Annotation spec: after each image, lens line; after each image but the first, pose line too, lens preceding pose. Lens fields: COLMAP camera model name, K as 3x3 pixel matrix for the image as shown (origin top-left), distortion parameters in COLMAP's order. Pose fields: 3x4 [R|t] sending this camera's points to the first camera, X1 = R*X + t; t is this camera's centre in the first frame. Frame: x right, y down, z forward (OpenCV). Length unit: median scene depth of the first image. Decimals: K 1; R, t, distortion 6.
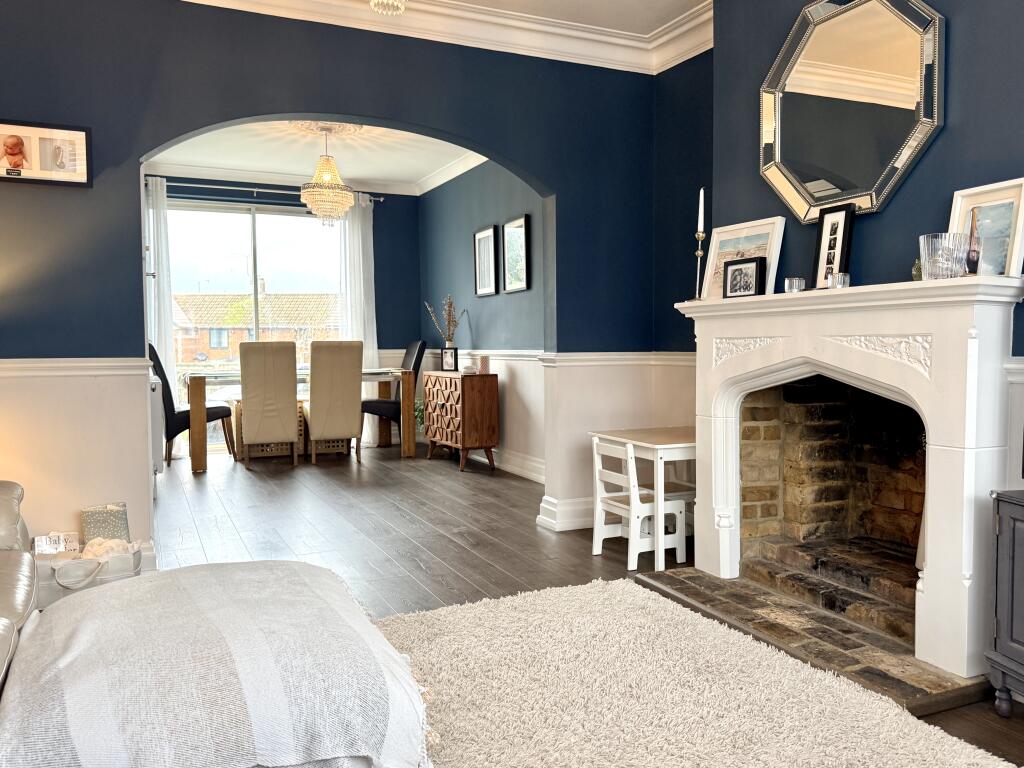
lens RADIAL K [[810.8, 0, 512.0], [0, 810.8, 384.0], [0, 0, 1]] dist [0.067030, -0.000772]
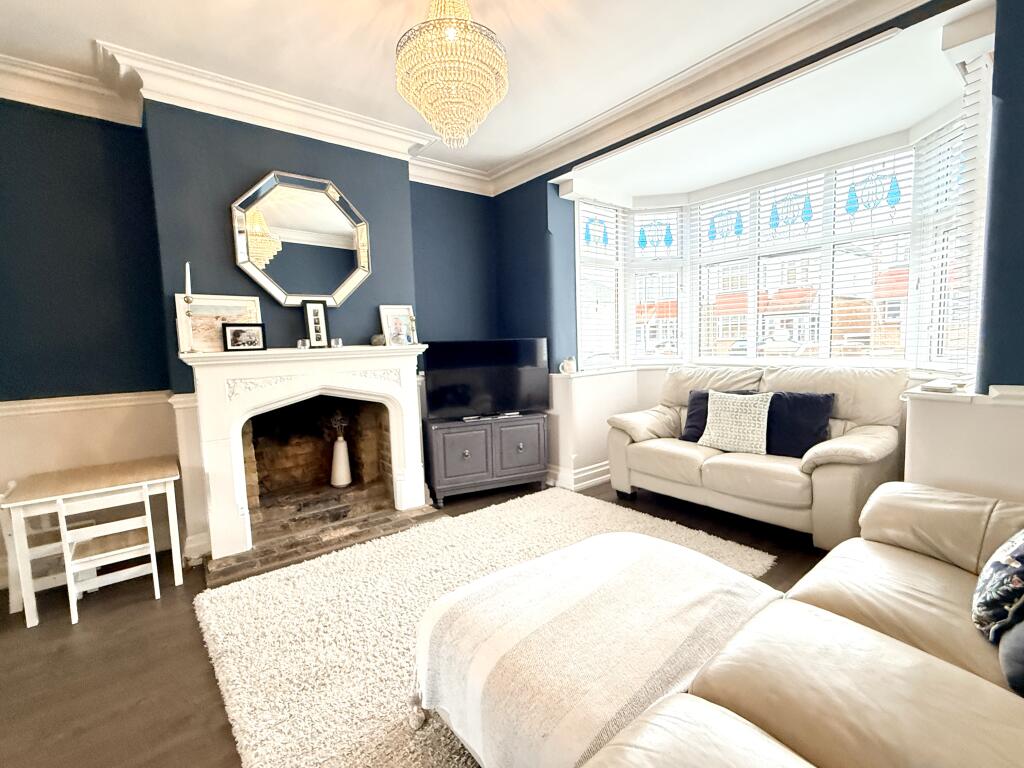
lens RADIAL K [[474.8, 0, 512.0], [0, 474.8, 384.0], [0, 0, 1]] dist [-0.000038, 0.000094]
pose [[-0.225621, -0.078060, 0.971083, -0.665913], [0.079503, 0.991985, 0.098213, -0.096358], [-0.970966, 0.099363, -0.217607, 0.770683]]
